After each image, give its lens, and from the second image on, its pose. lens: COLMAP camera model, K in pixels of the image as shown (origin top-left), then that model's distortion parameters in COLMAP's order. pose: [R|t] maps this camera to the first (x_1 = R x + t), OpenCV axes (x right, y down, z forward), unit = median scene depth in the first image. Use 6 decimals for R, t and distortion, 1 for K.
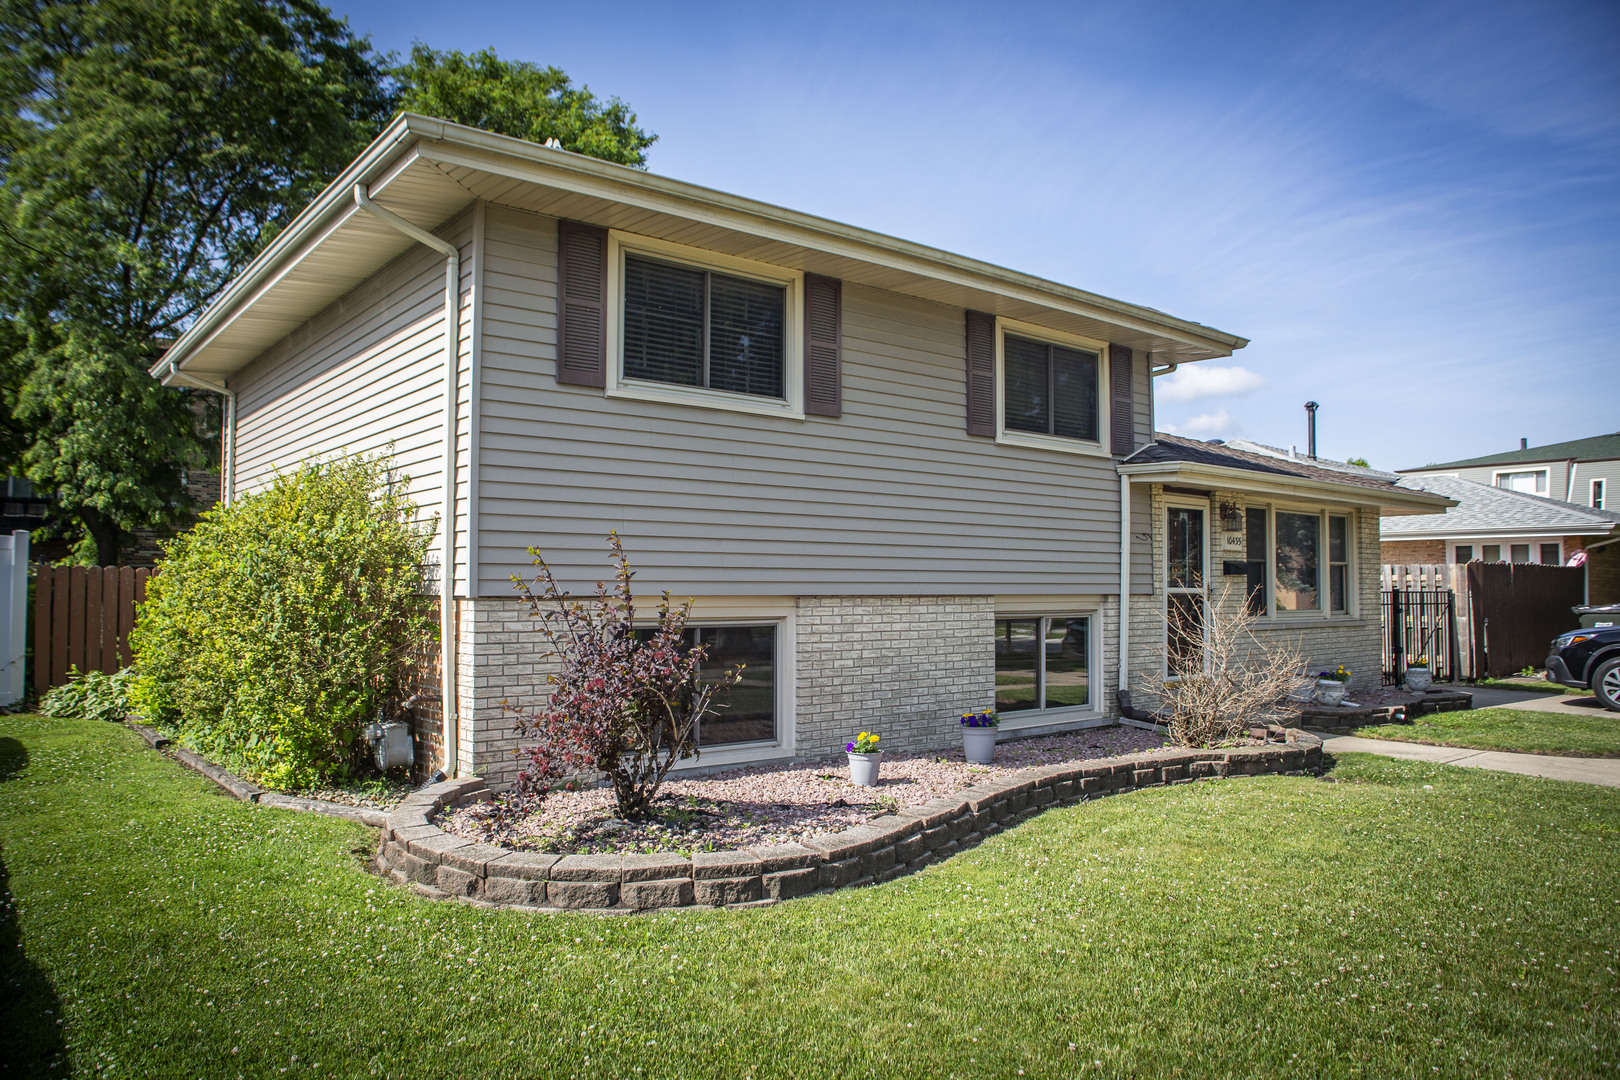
lens RADIAL K [[1157.5, 0, 810.0], [0, 1157.5, 540.0], [0, 0, 1]] dist [-0.160259, 0.000219]
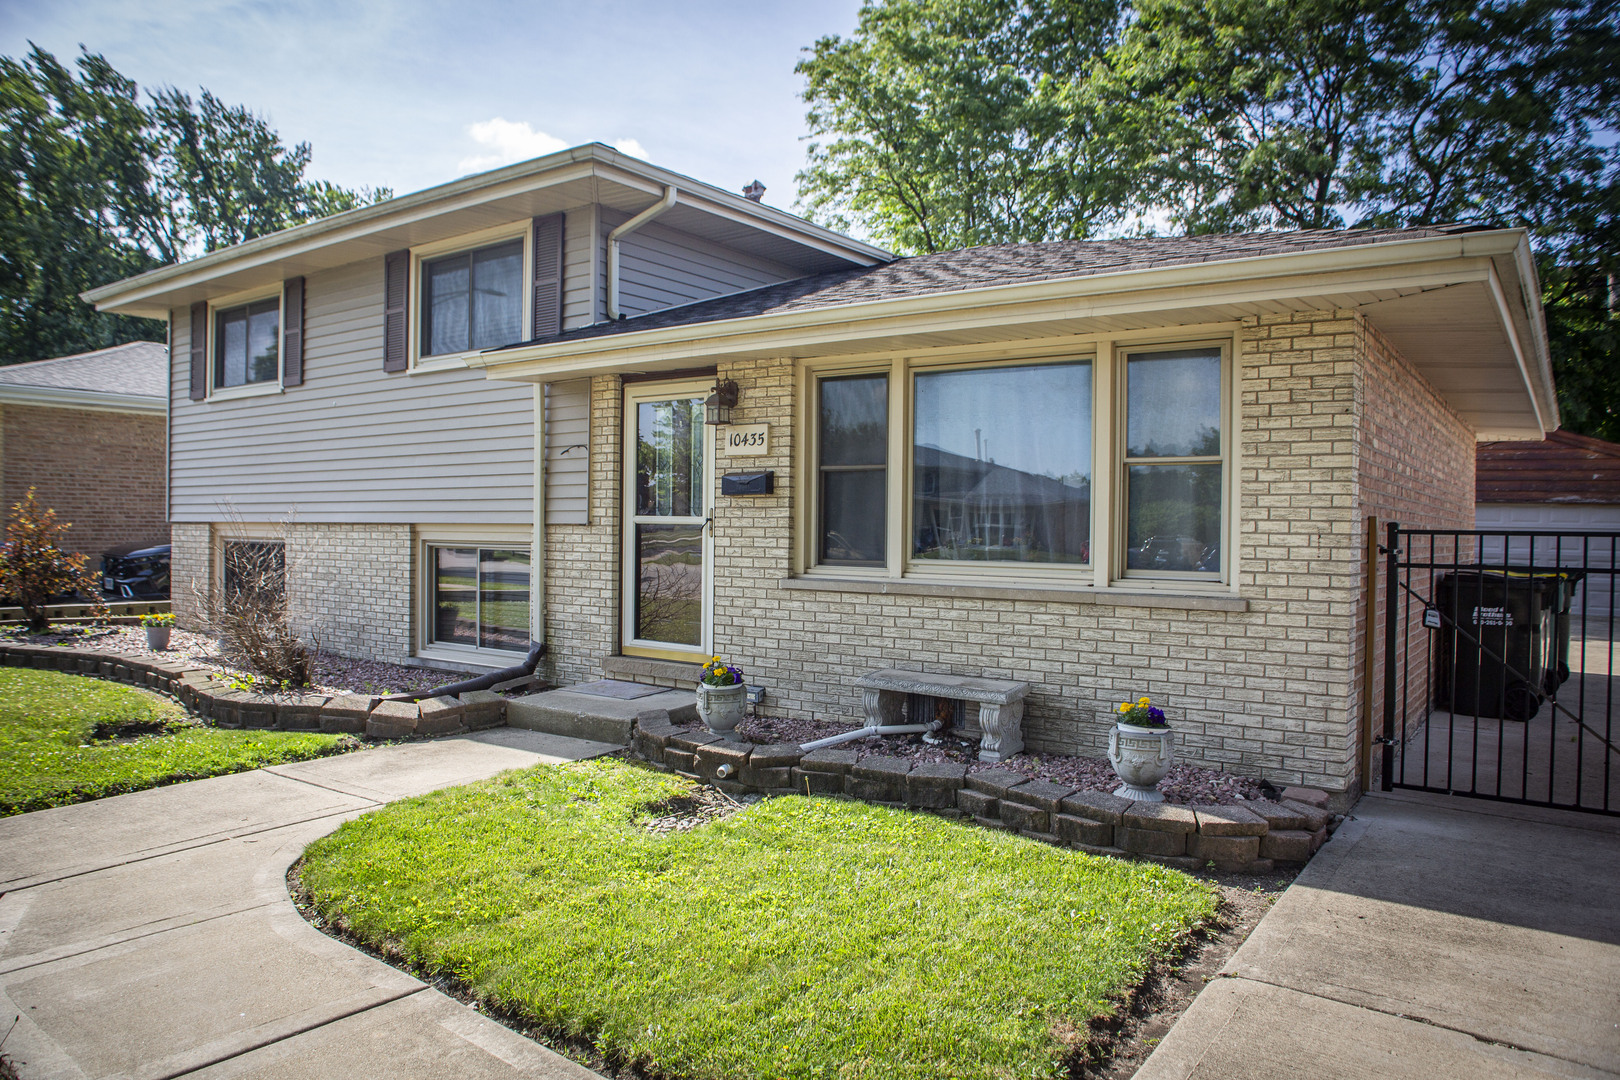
lens RADIAL K [[1157.5, 0, 810.0], [0, 1157.5, 540.0], [0, 0, 1]] dist [-0.160259, 0.000219]
pose [[0.288461, 0.021978, -0.957239, 1.248562], [0.044198, 0.998365, 0.036241, 0.042387], [0.956471, -0.052762, 0.287018, 1.066376]]
